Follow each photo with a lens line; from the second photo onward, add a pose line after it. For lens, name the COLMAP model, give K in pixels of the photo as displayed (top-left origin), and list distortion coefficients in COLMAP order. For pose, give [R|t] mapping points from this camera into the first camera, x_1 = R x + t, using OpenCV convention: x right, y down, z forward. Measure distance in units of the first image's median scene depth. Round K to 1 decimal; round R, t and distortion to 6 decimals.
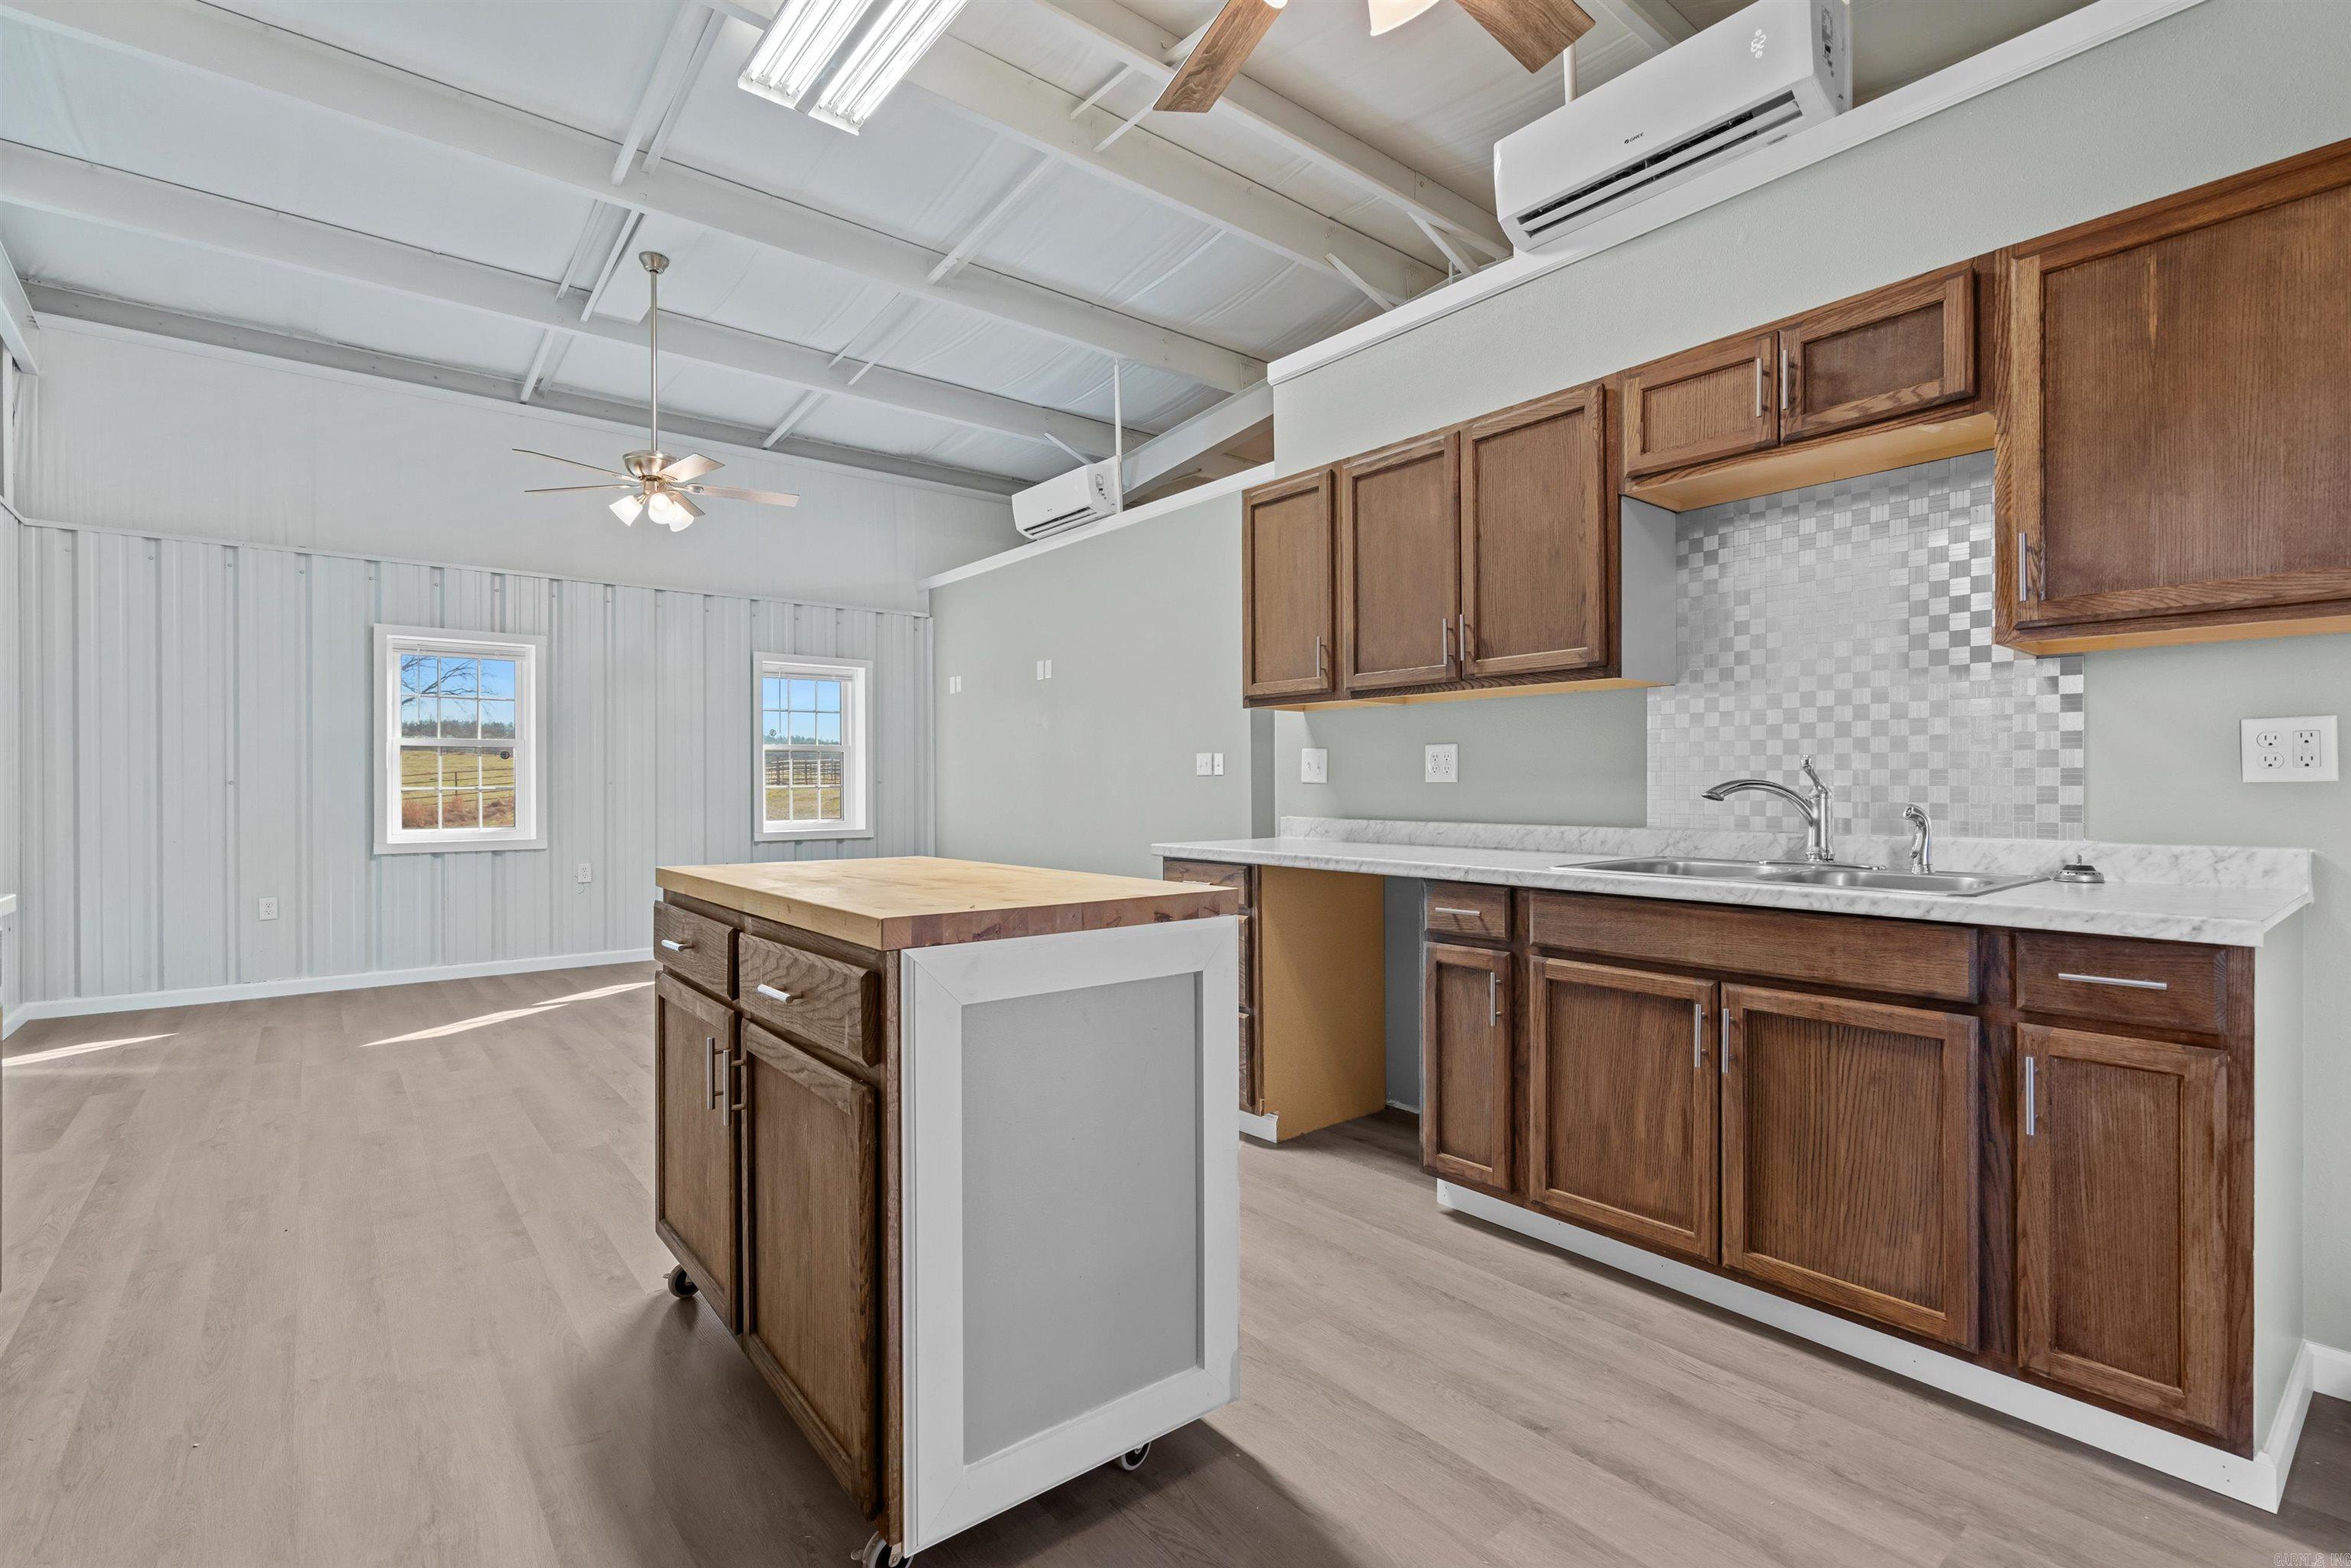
lens RADIAL K [[1071.7, 0, 1159.5], [0, 1071.7, 787.3], [0, 0, 1]] dist [-0.008075, 0.003156]
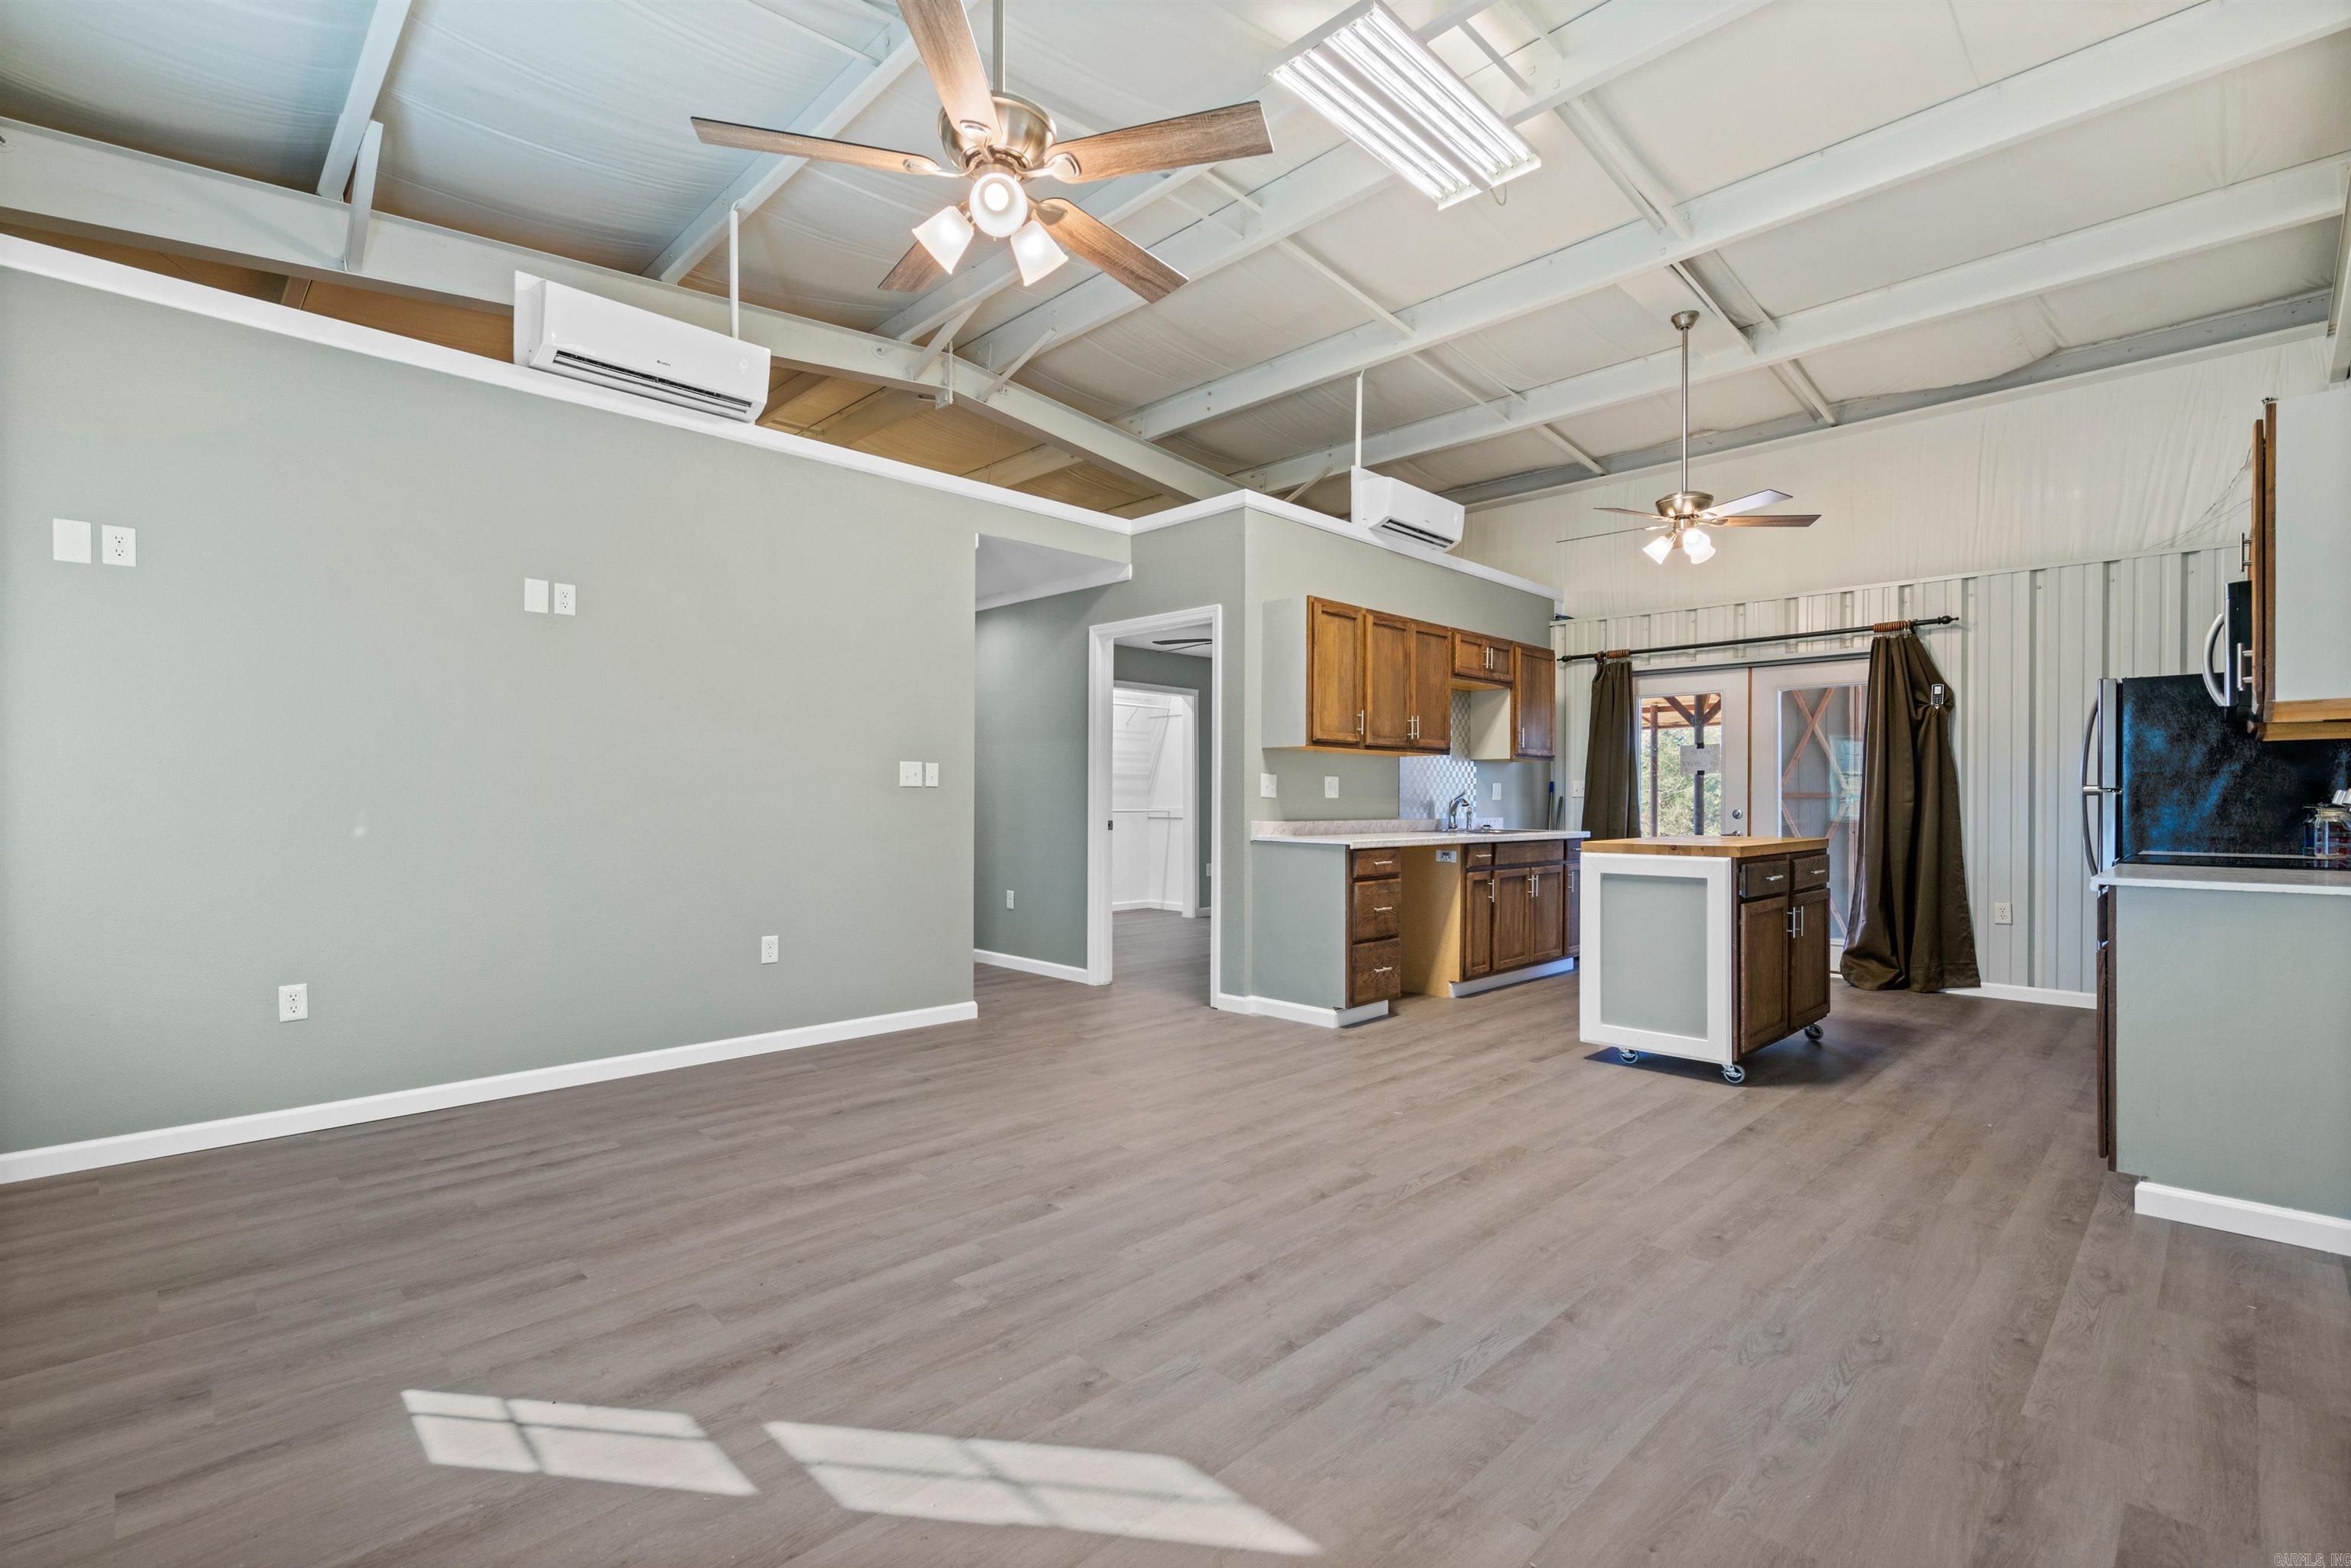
lens RADIAL K [[1071.7, 0, 1154.4], [0, 1071.7, 802.3], [0, 0, 1]] dist [-0.008075, 0.003156]
pose [[-0.103255, 0.000245, 0.994655, -1.658351], [-0.001655, 0.999999, -0.000418, 0.004260], [-0.994654, -0.001689, -0.103254, 1.677191]]
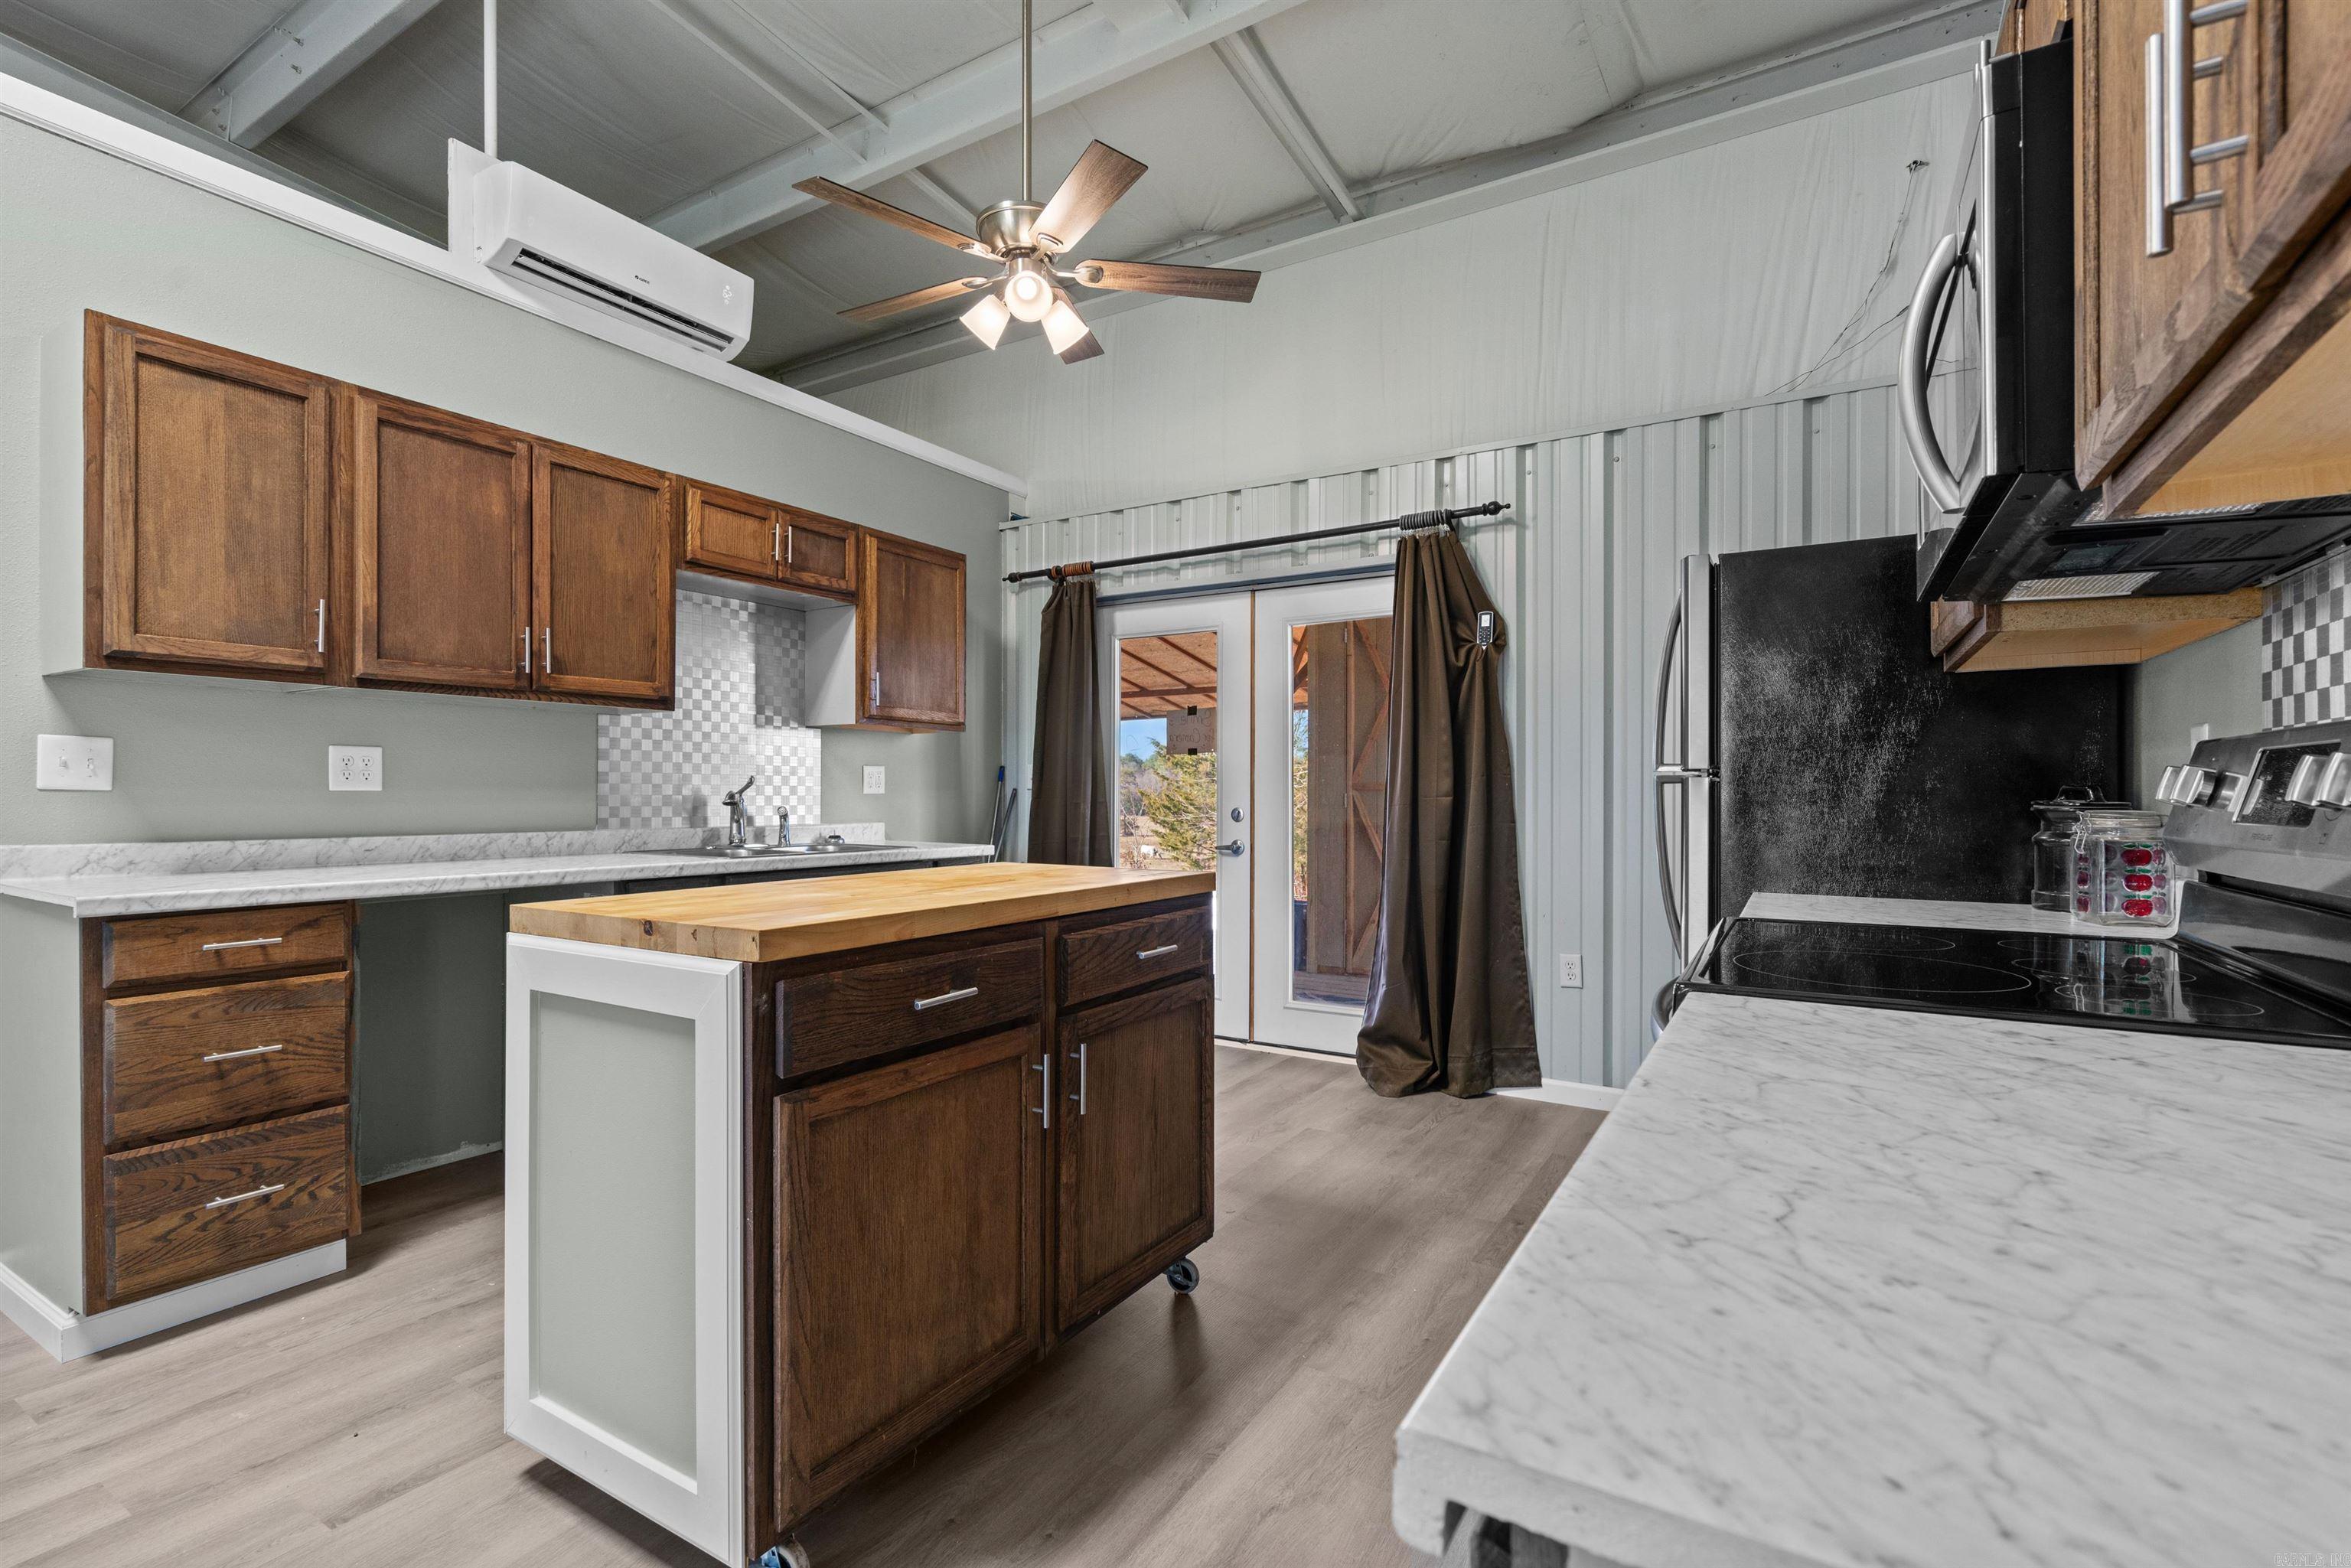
lens RADIAL K [[1071.7, 0, 1172.1], [0, 1071.7, 792.8], [0, 0, 1]] dist [-0.008075, 0.003156]
pose [[-0.343166, 0.003172, 0.939270, -0.870024], [0.001113, 0.999995, -0.002971, 0.000332], [-0.939274, 0.000026, -0.343167, 0.775138]]
